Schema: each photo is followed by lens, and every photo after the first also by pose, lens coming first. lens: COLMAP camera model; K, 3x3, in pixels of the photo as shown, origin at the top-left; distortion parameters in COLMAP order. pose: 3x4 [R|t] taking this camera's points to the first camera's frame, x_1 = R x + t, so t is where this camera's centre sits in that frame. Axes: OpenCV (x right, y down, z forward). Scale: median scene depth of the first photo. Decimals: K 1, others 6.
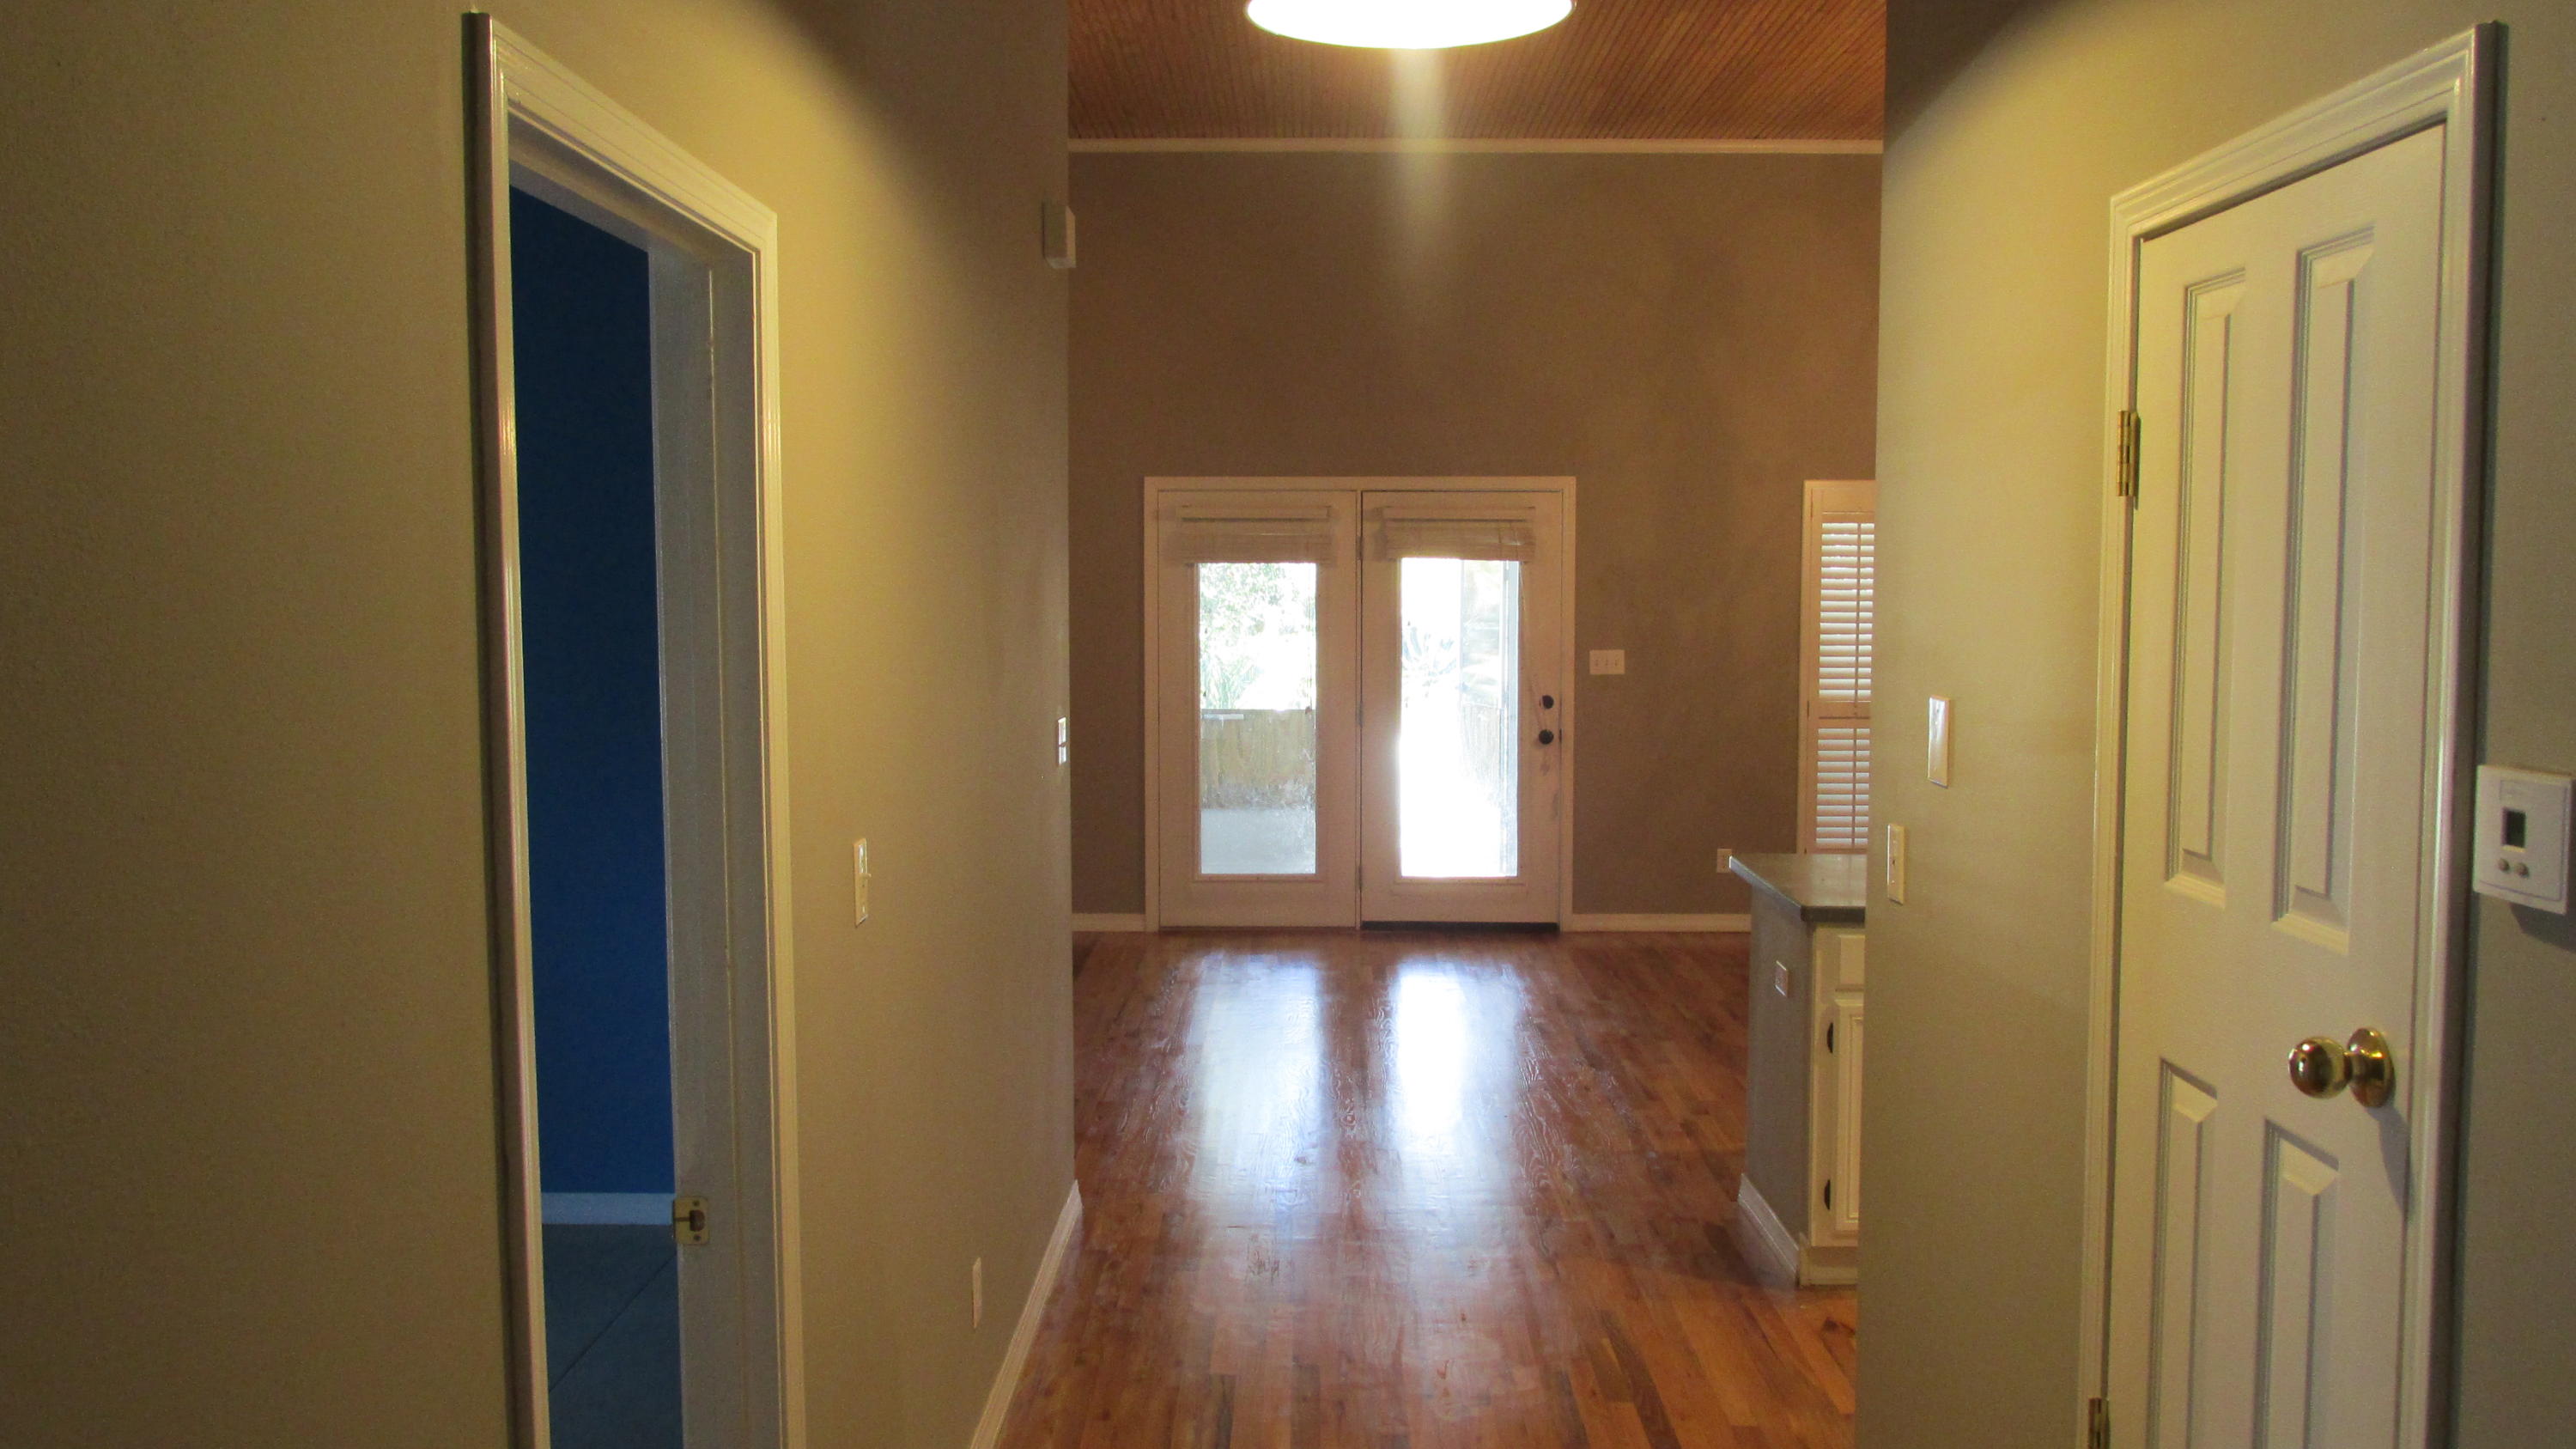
lens RADIAL K [[2147.6, 0, 1288.0], [0, 2147.6, 724.5], [0, 0, 1]] dist [-0.030633, 0.011760]
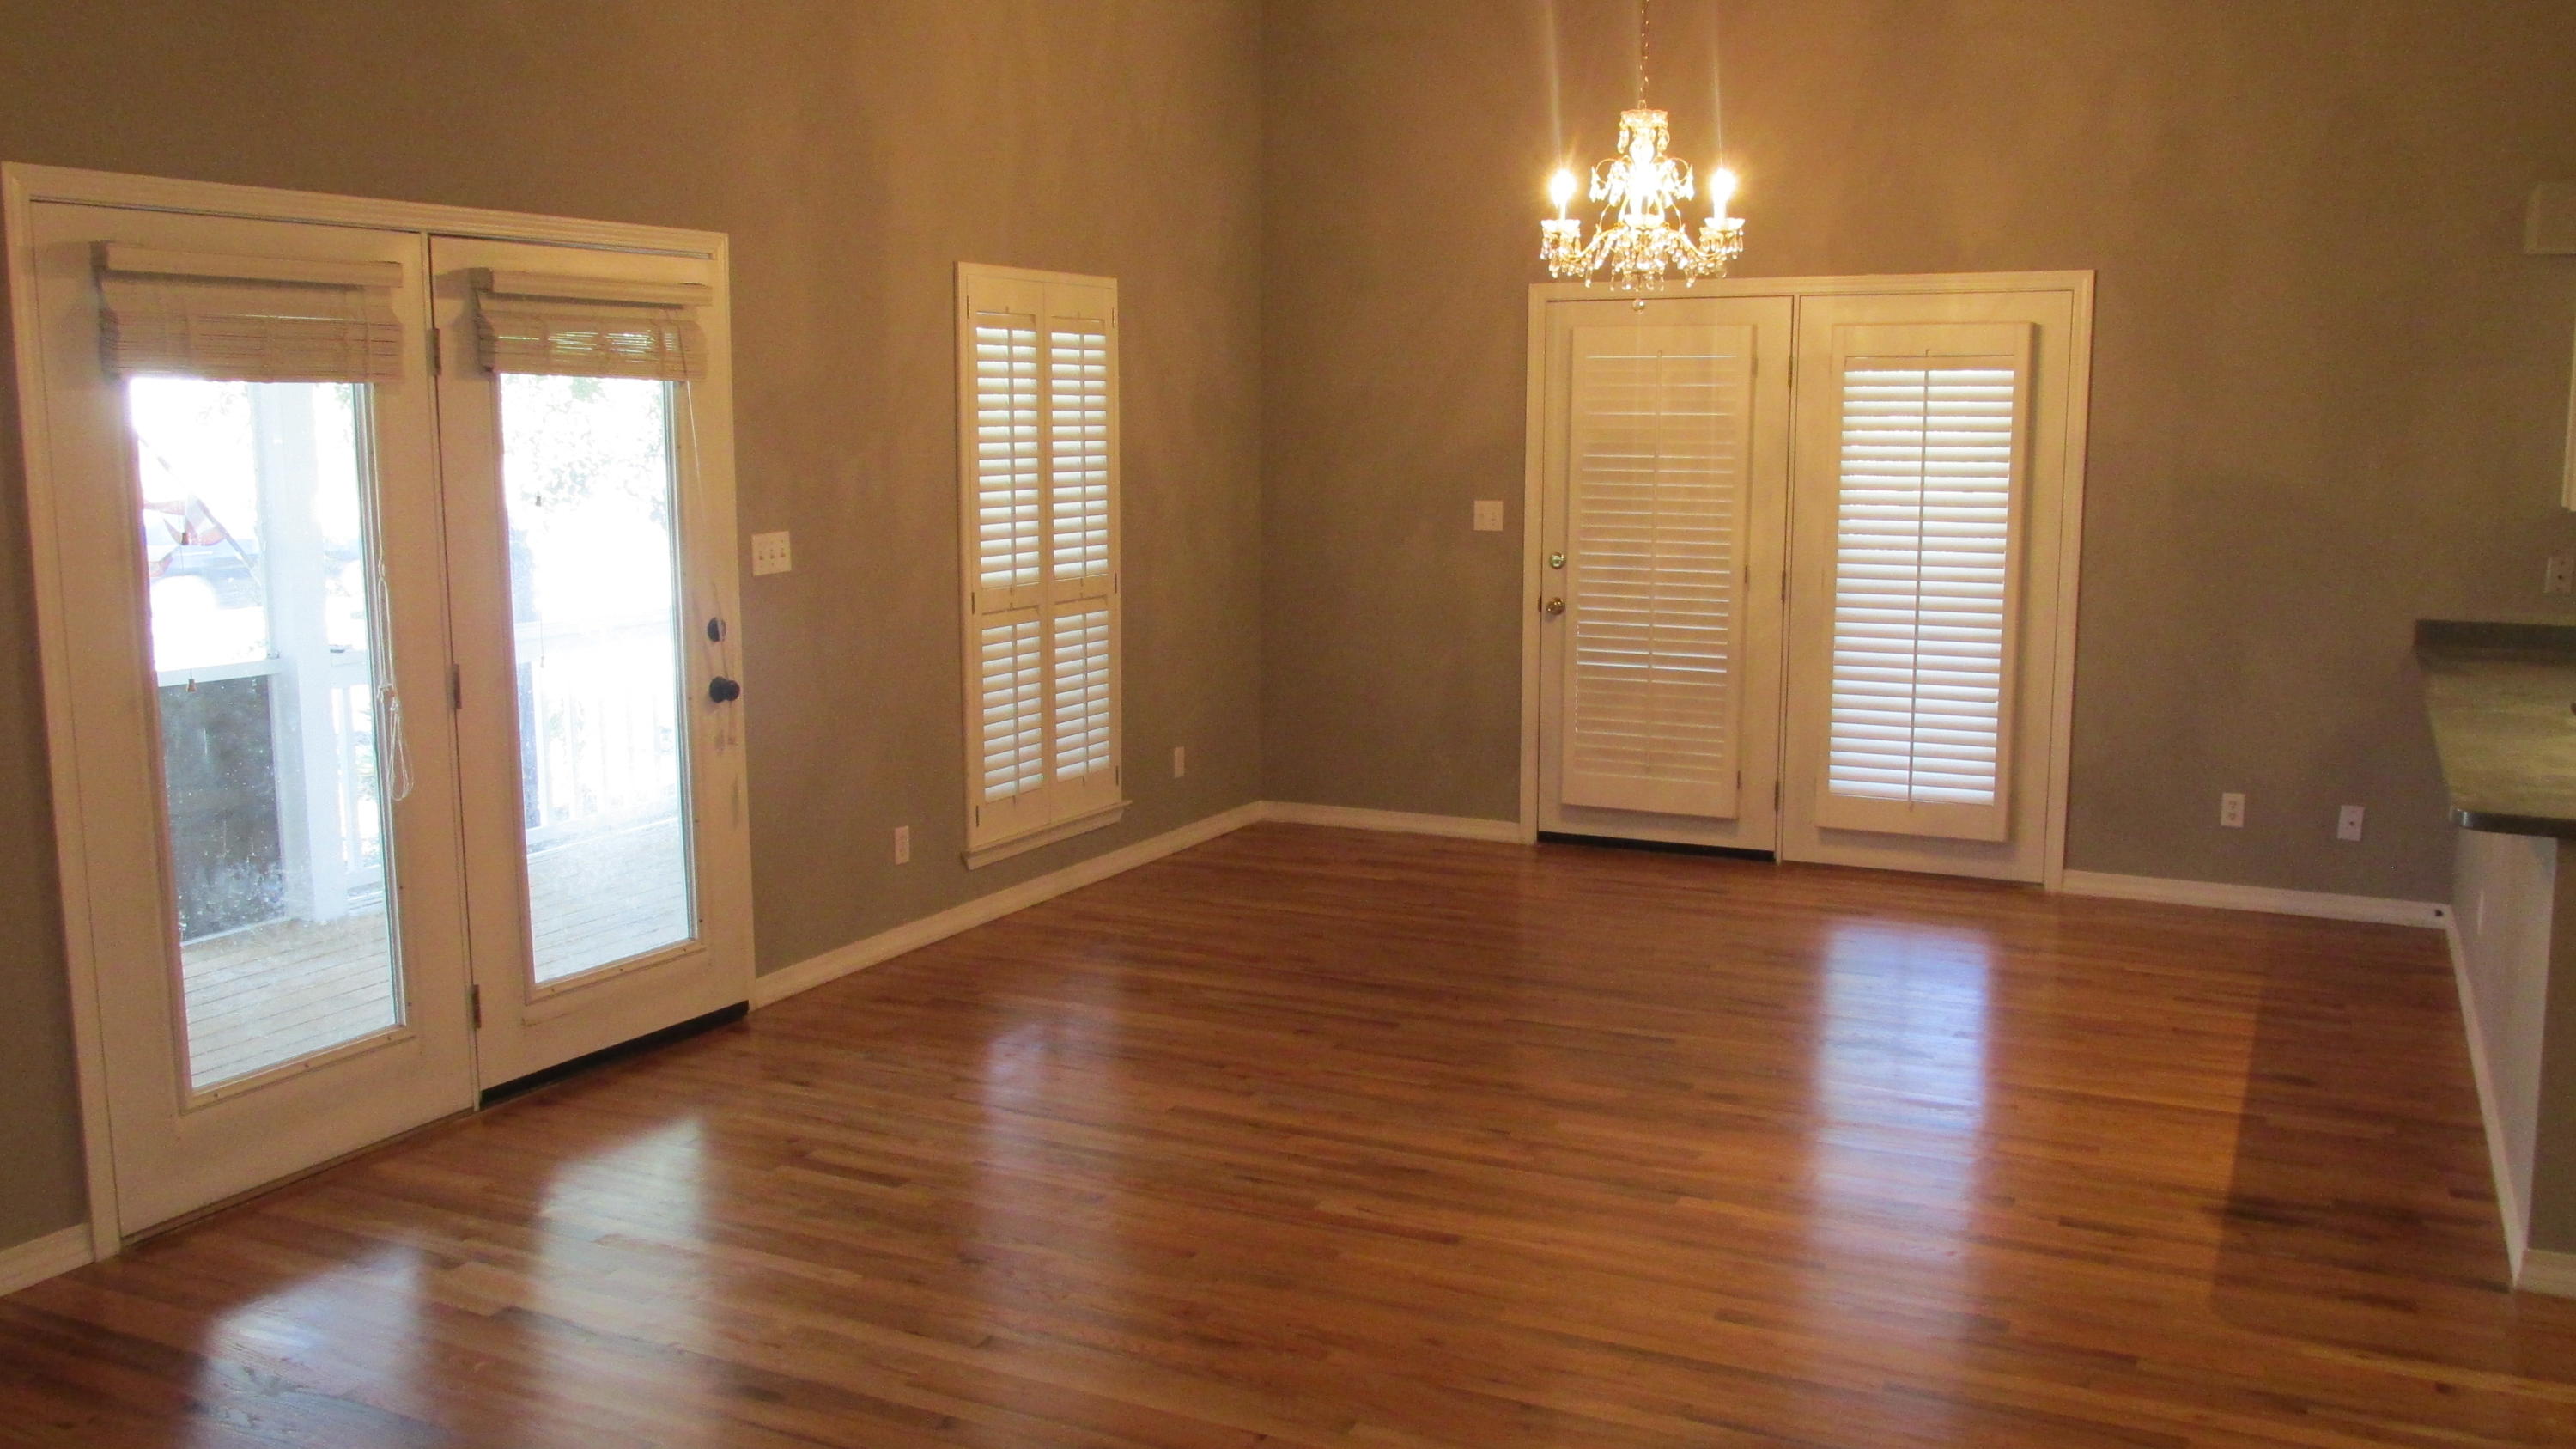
lens RADIAL K [[2147.6, 0, 1288.0], [0, 2147.6, 724.5], [0, 0, 1]] dist [-0.030633, 0.011760]
pose [[0.435110, -0.133363, 0.890446, -0.325934], [0.059515, 0.991067, 0.119352, -0.044336], [-0.898408, 0.001063, 0.439160, 0.611185]]
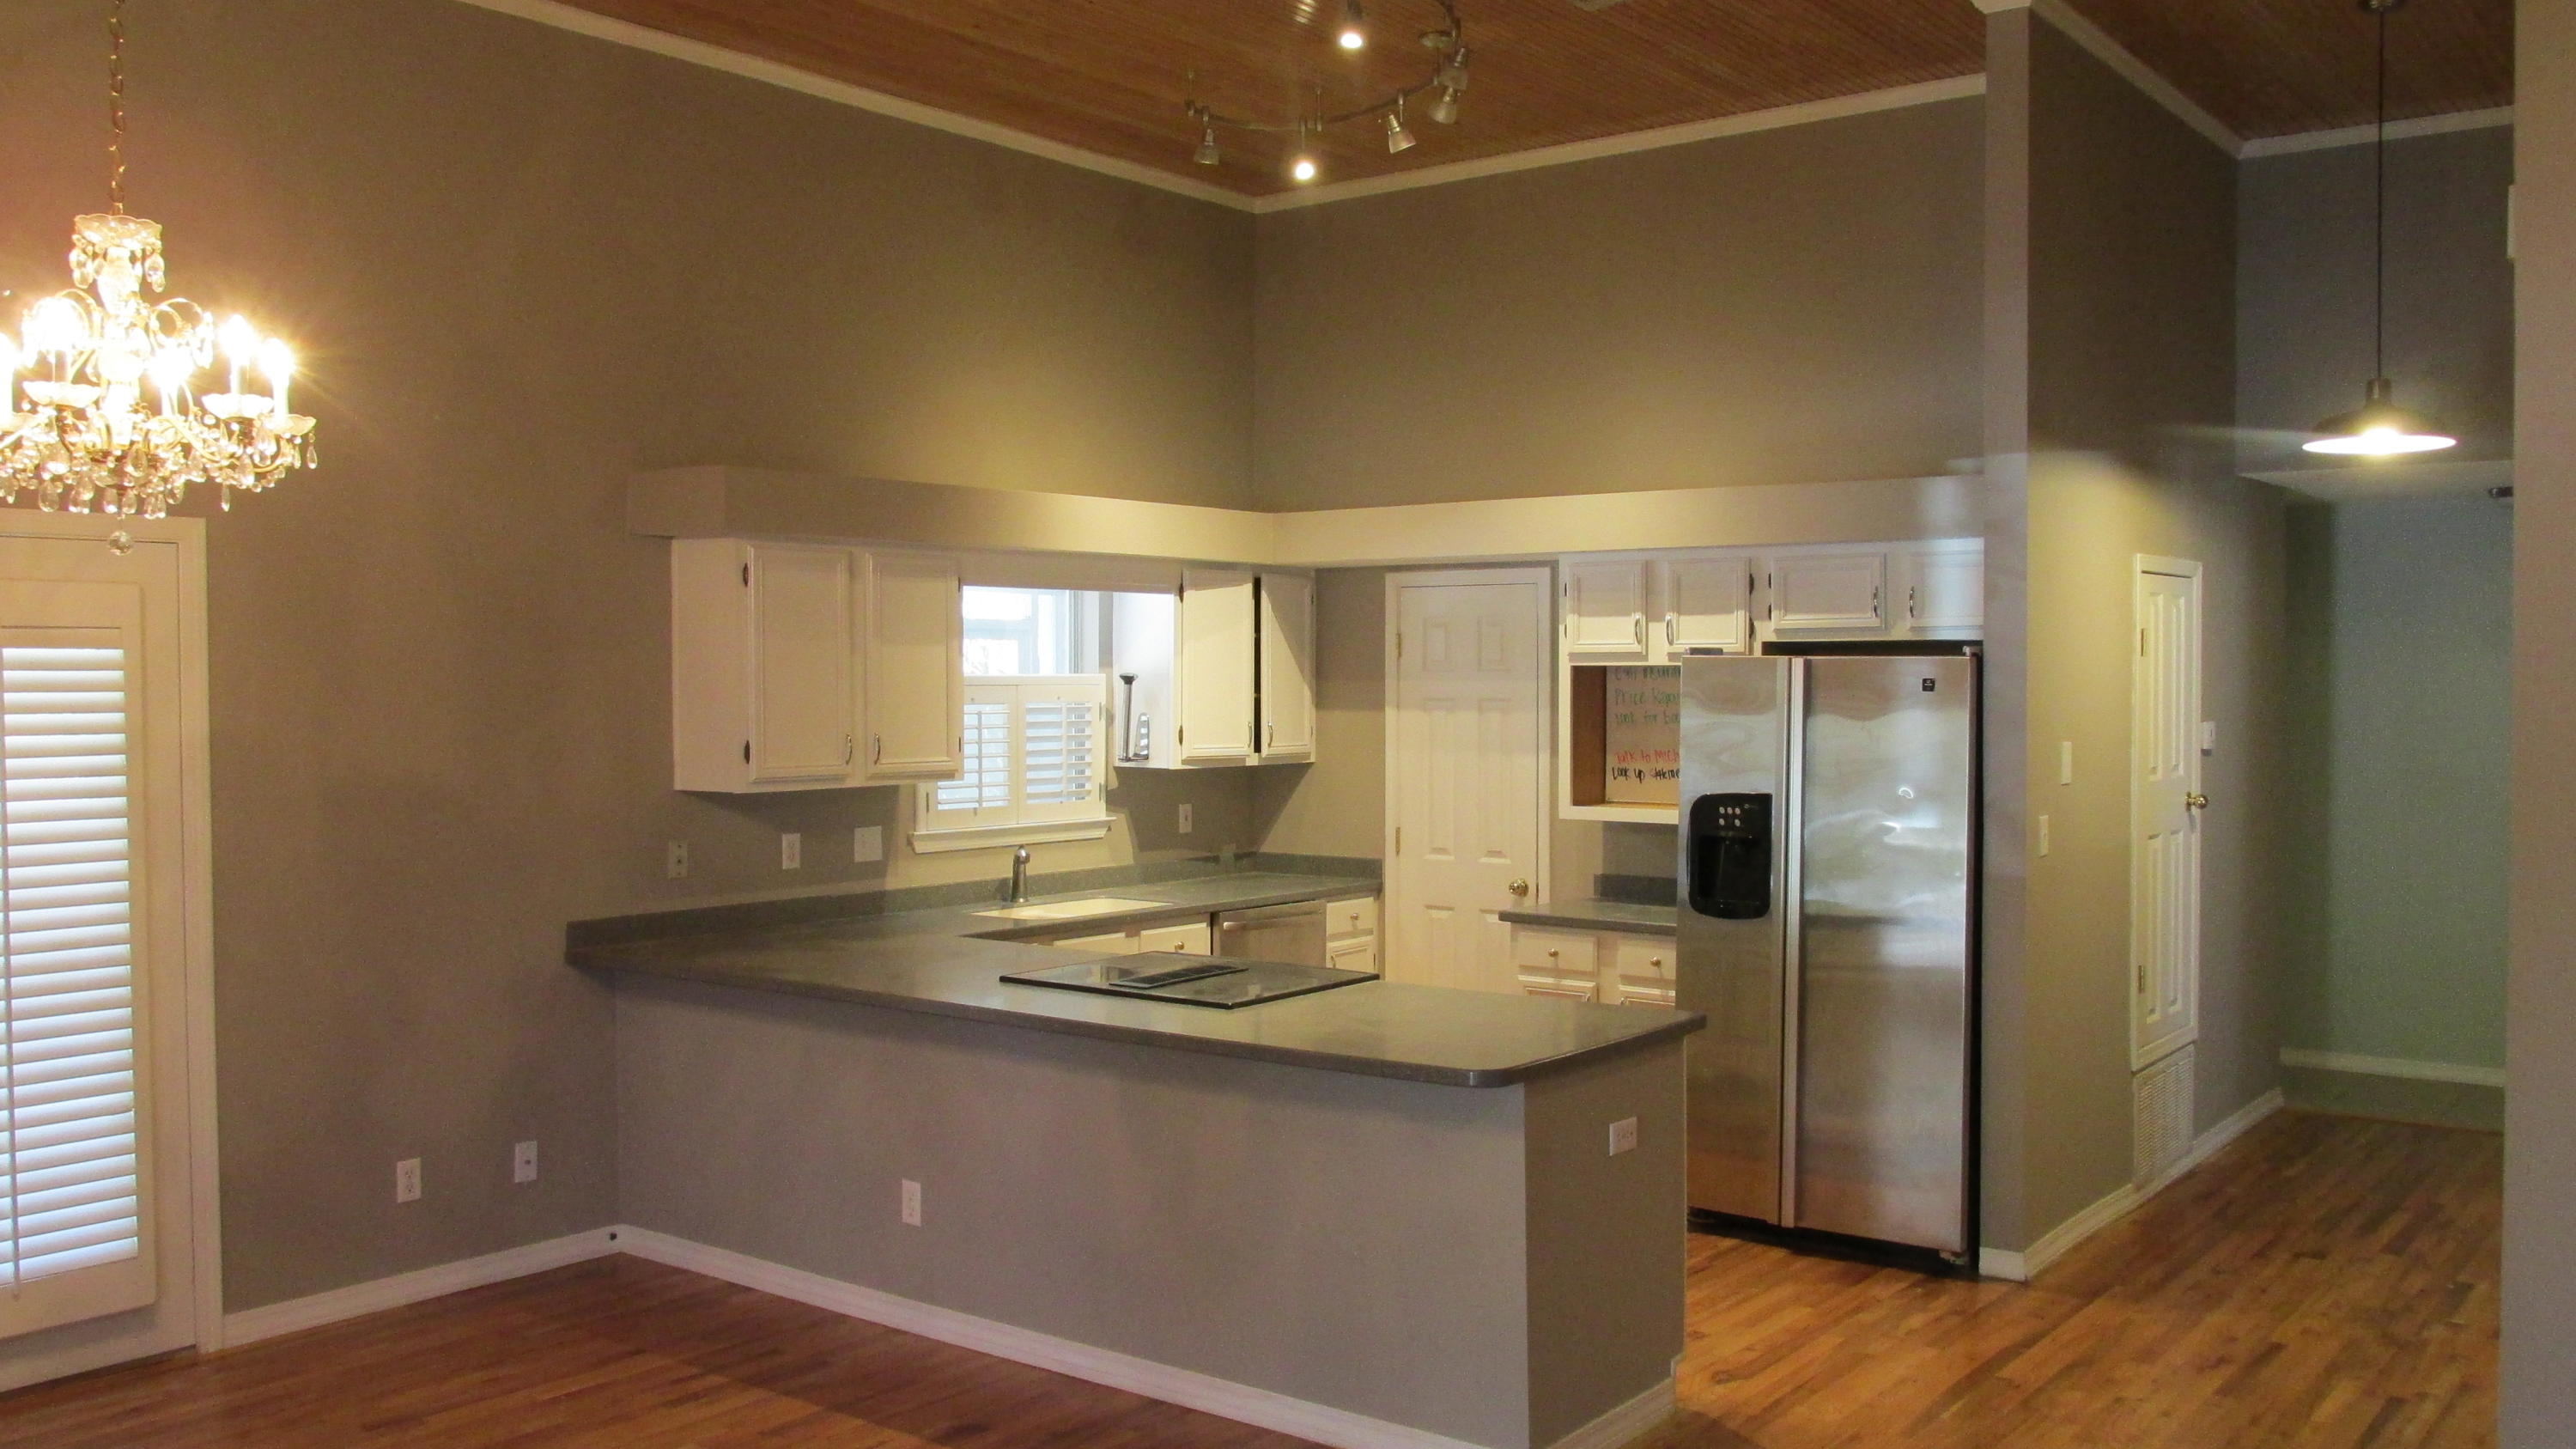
lens RADIAL K [[2147.6, 0, 1288.0], [0, 2147.6, 724.5], [0, 0, 1]] dist [-0.030633, 0.011760]
pose [[-0.792466, -0.011995, 0.609798, -0.110623], [0.043873, 0.996095, 0.076609, -0.070012], [-0.608336, 0.087464, -0.788845, 0.934544]]
